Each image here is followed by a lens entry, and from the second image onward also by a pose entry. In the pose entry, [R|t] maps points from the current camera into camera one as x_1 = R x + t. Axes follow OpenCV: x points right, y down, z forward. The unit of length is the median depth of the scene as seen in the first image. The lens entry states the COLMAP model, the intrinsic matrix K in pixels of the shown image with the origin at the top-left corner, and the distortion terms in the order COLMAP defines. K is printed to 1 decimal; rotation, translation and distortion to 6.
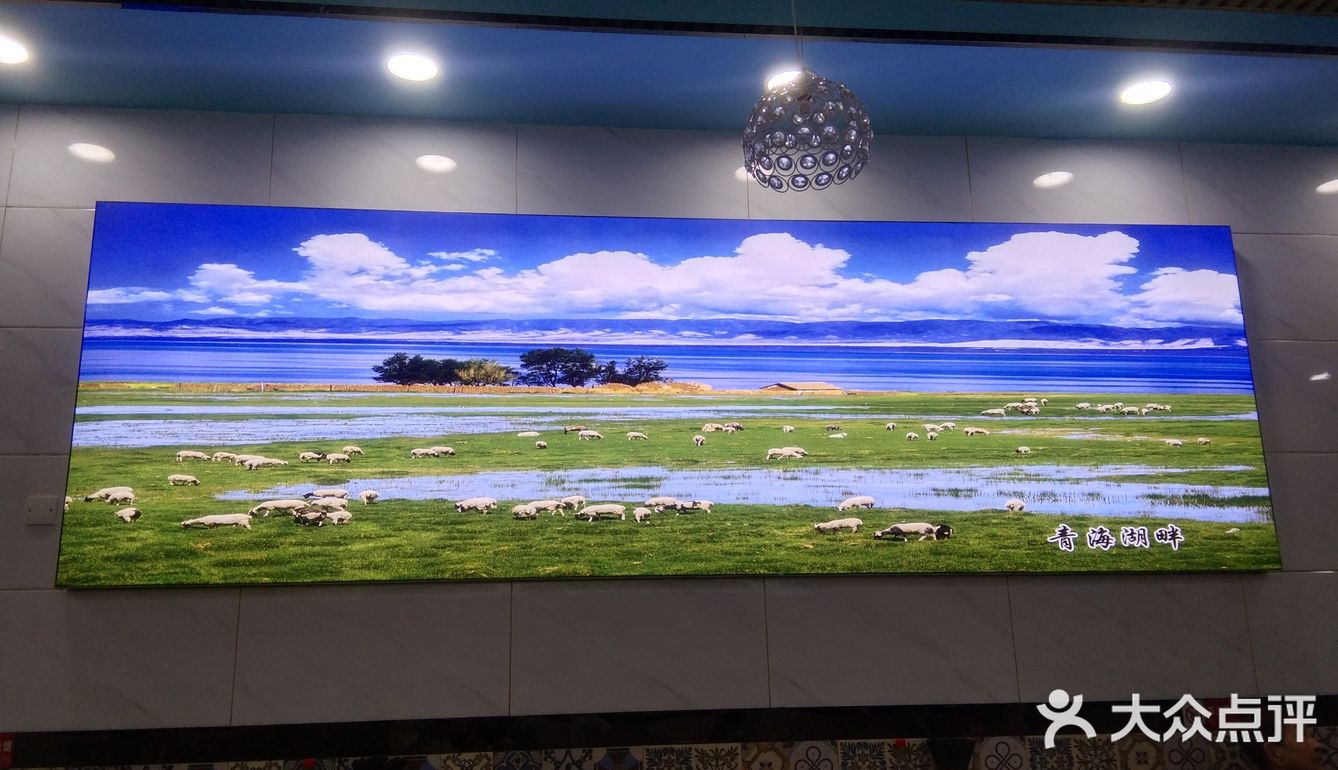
lens RADIAL K [[1093.8, 0, 669.0], [0, 1093.8, 385.0], [0, 0, 1]] dist [0.127649, -0.195203]
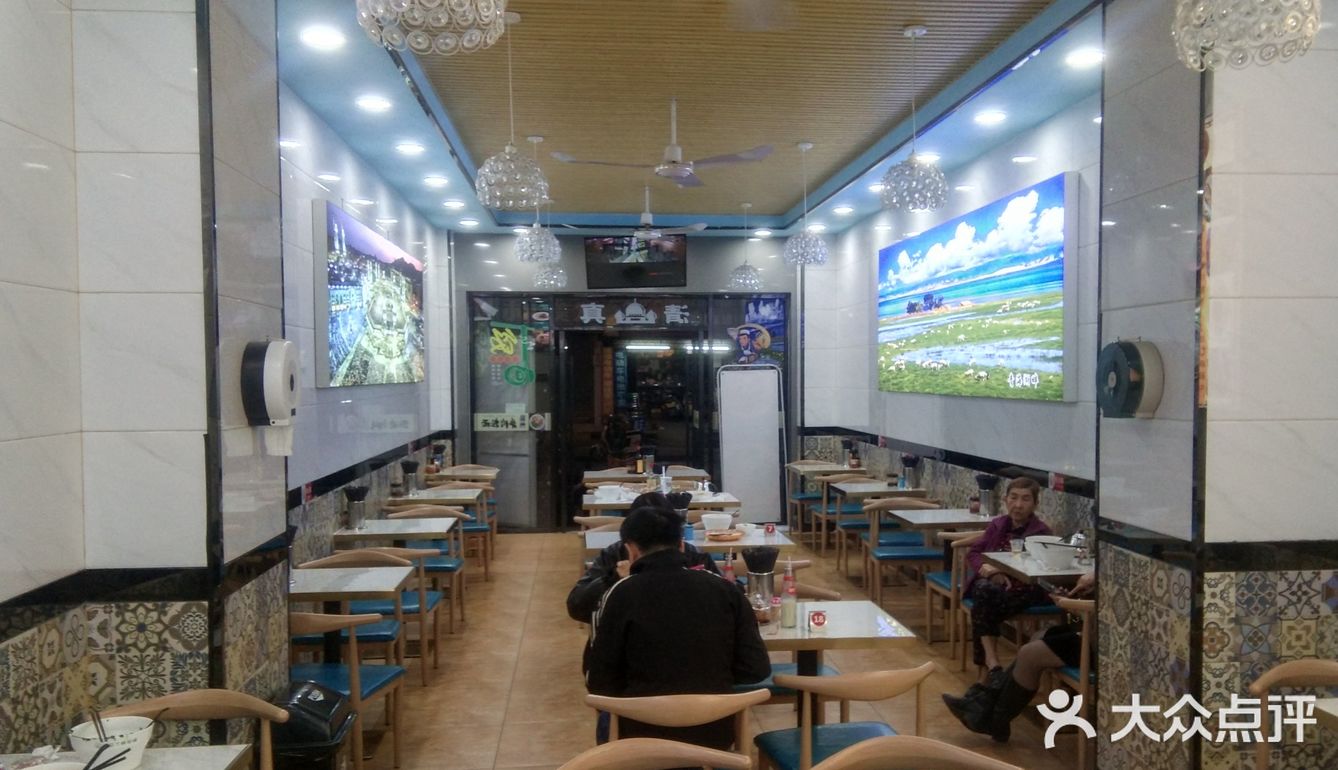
lens RADIAL K [[1093.8, 0, 669.0], [0, 1093.8, 385.0], [0, 0, 1]] dist [0.127649, -0.195203]
pose [[-0.026873, 0.032704, -0.999104, 2.216409], [0.264564, 0.964058, 0.024440, -0.049310], [0.963994, -0.263671, -0.034559, 0.521141]]
